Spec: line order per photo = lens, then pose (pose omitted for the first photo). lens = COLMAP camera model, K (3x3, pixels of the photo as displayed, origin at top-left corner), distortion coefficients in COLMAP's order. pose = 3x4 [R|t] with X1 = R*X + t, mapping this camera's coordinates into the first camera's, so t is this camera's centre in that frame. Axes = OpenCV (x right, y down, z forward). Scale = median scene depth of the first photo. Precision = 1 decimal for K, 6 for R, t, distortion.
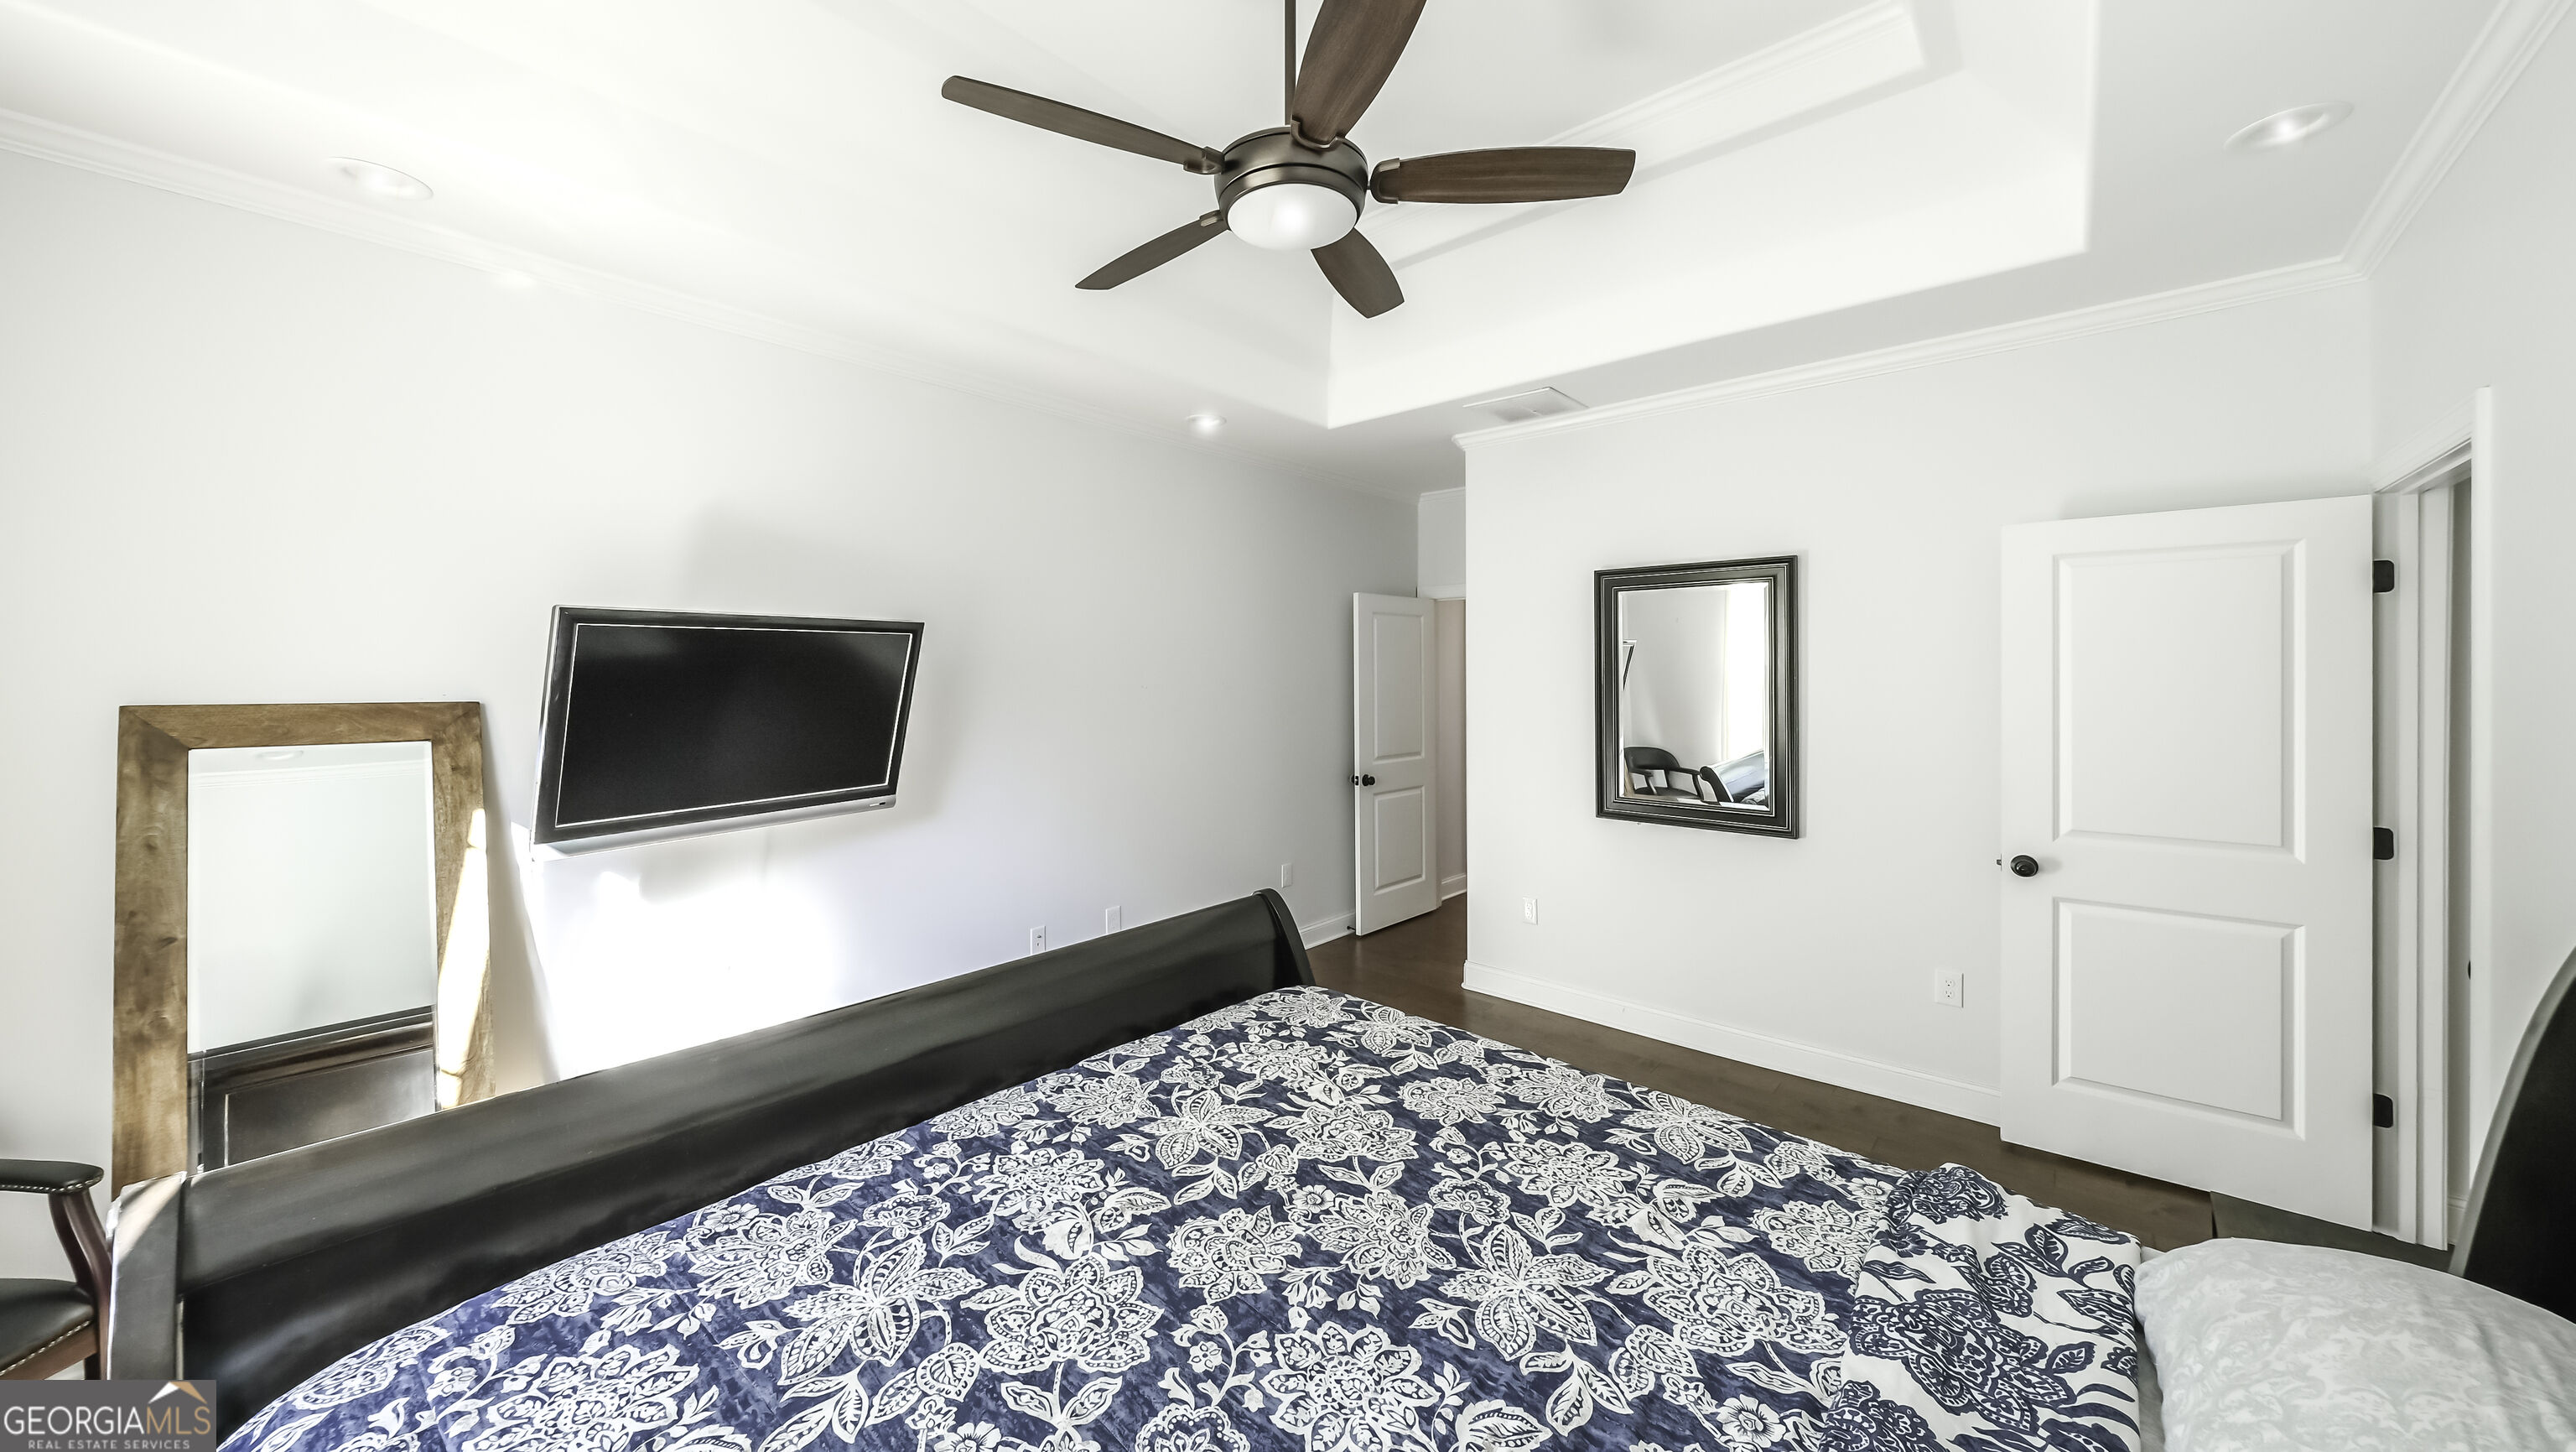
lens RADIAL K [[899.3, 0, 1265.0], [0, 899.3, 674.3], [0, 0, 1]] dist [-0.005152, 0.001254]
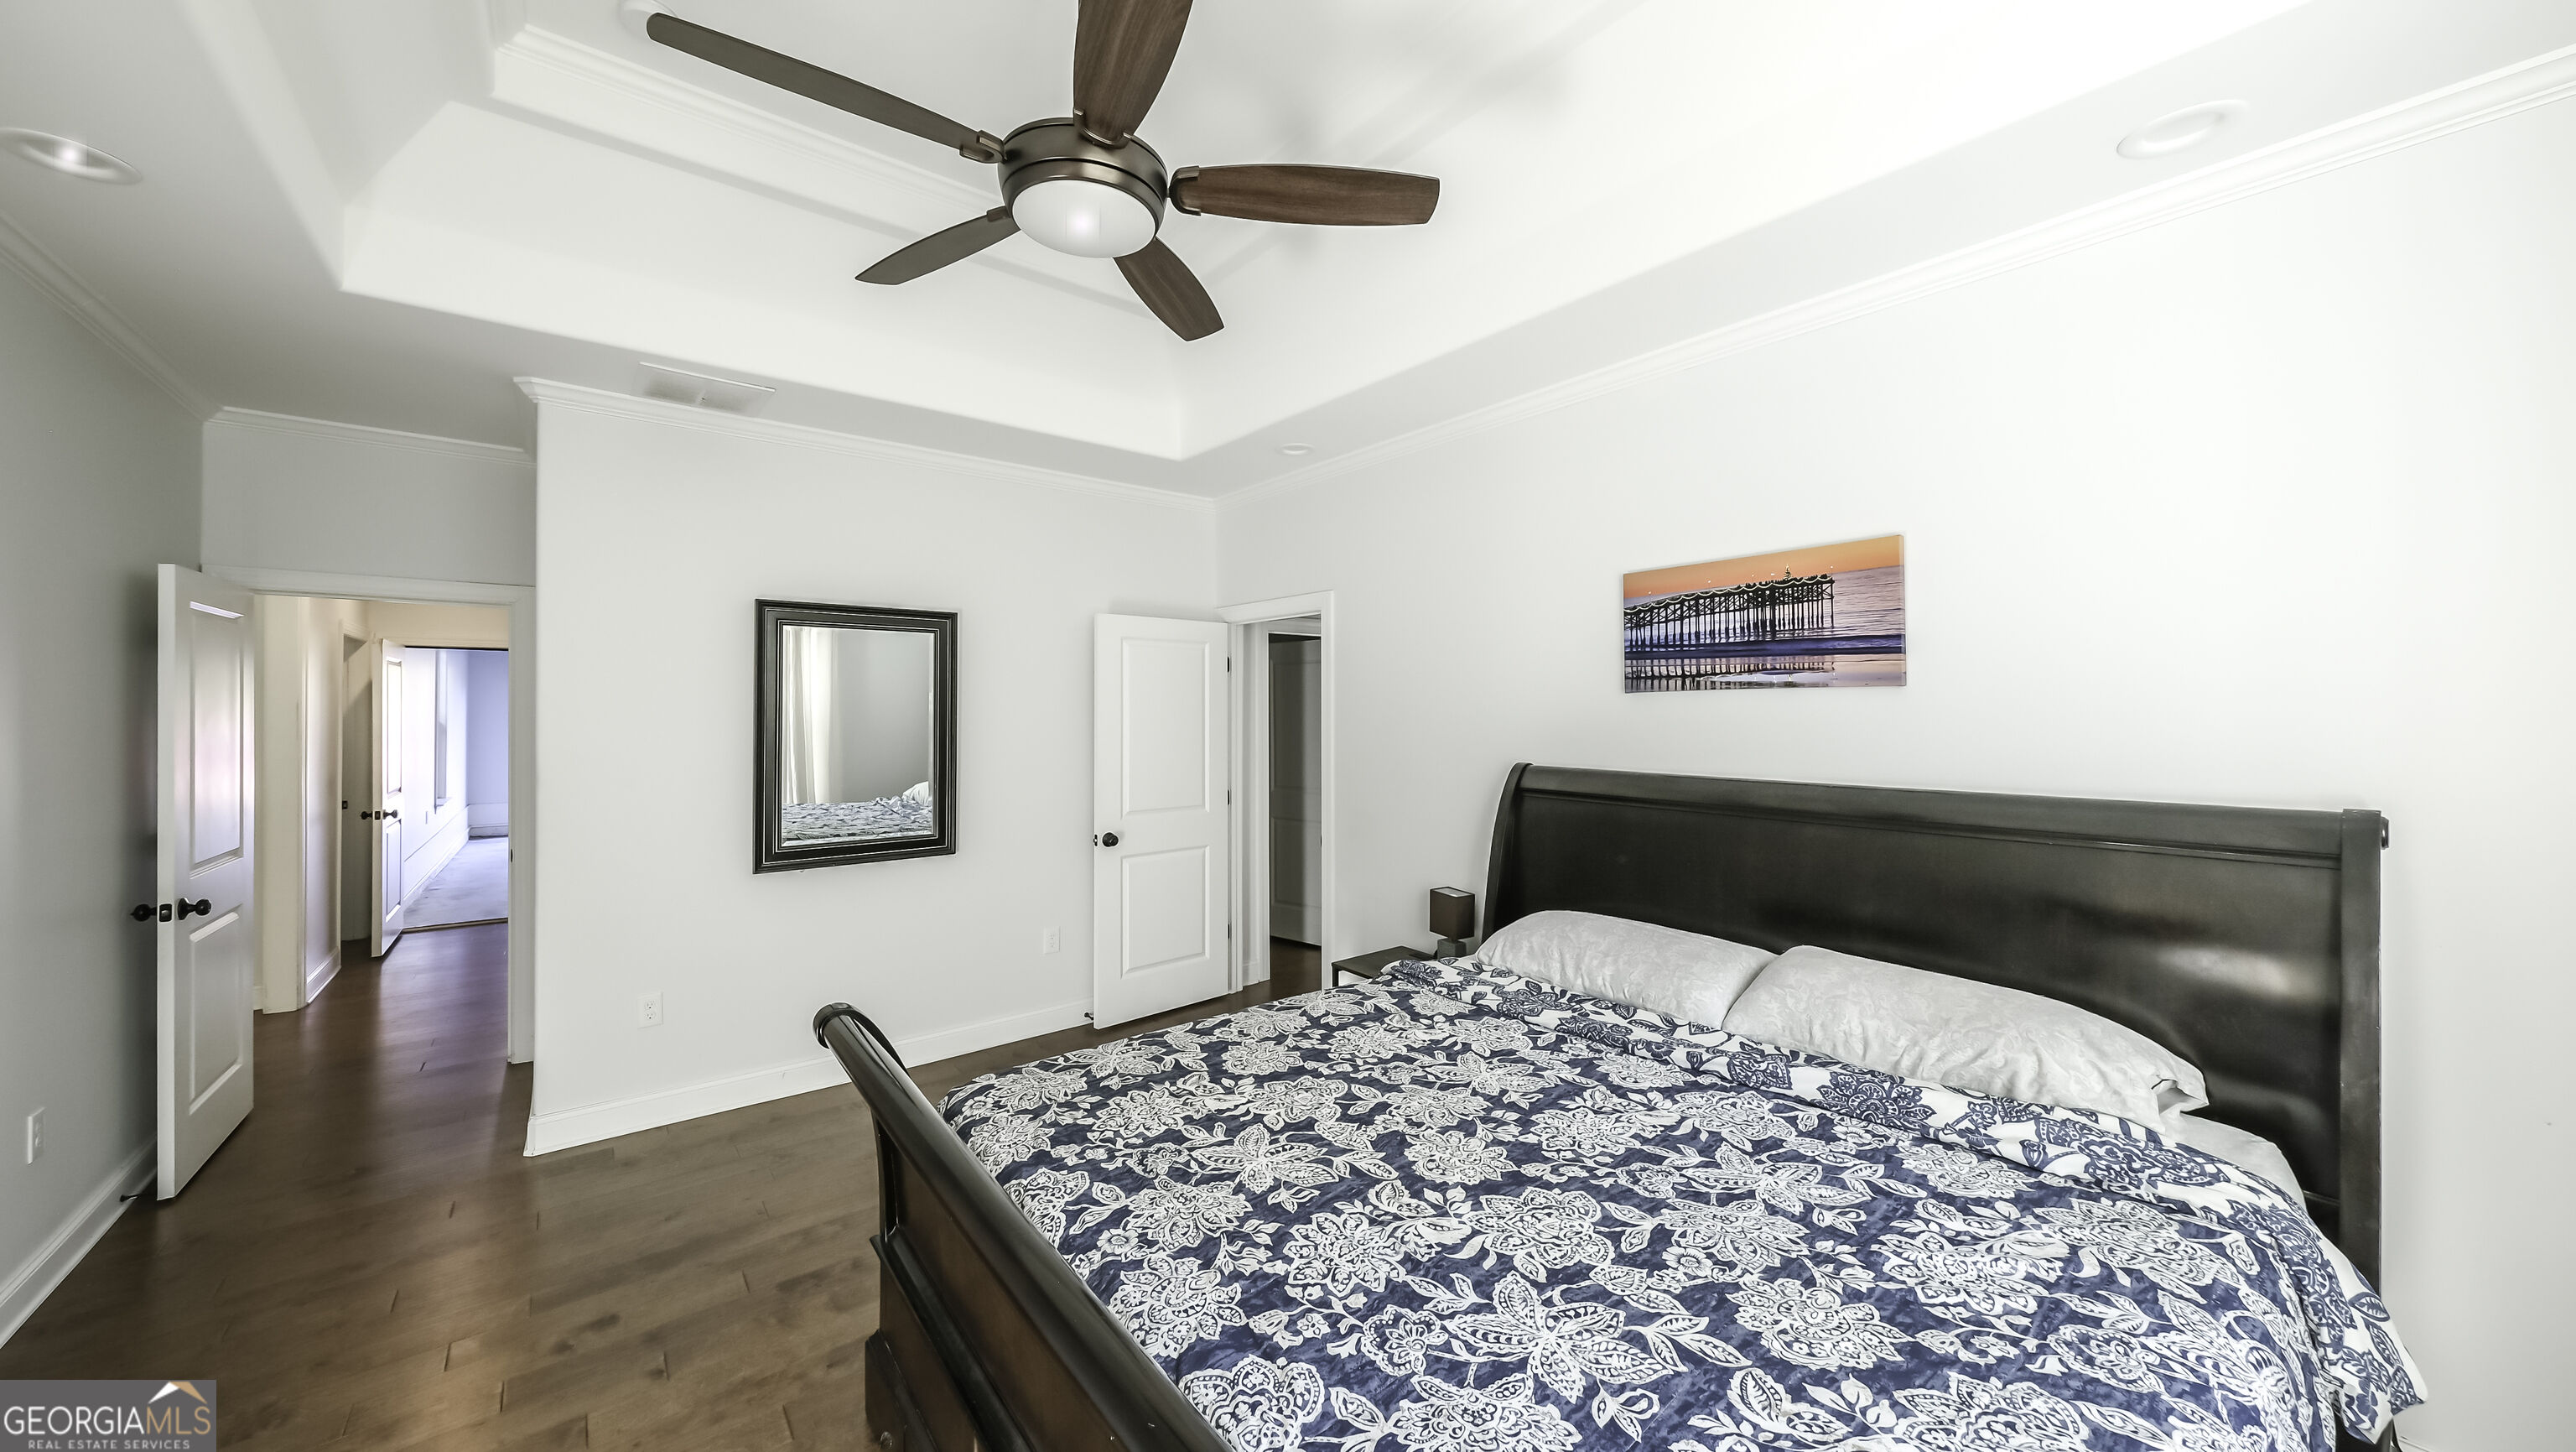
lens RADIAL K [[899.3, 0, 1285.7], [0, 899.3, 709.8], [0, 0, 1]] dist [-0.005152, 0.001254]
pose [[0.158291, 0.002509, 0.987389, -1.060711], [0.003991, 0.999987, -0.003181, 0.001231], [-0.987384, 0.004444, 0.158279, 0.812977]]
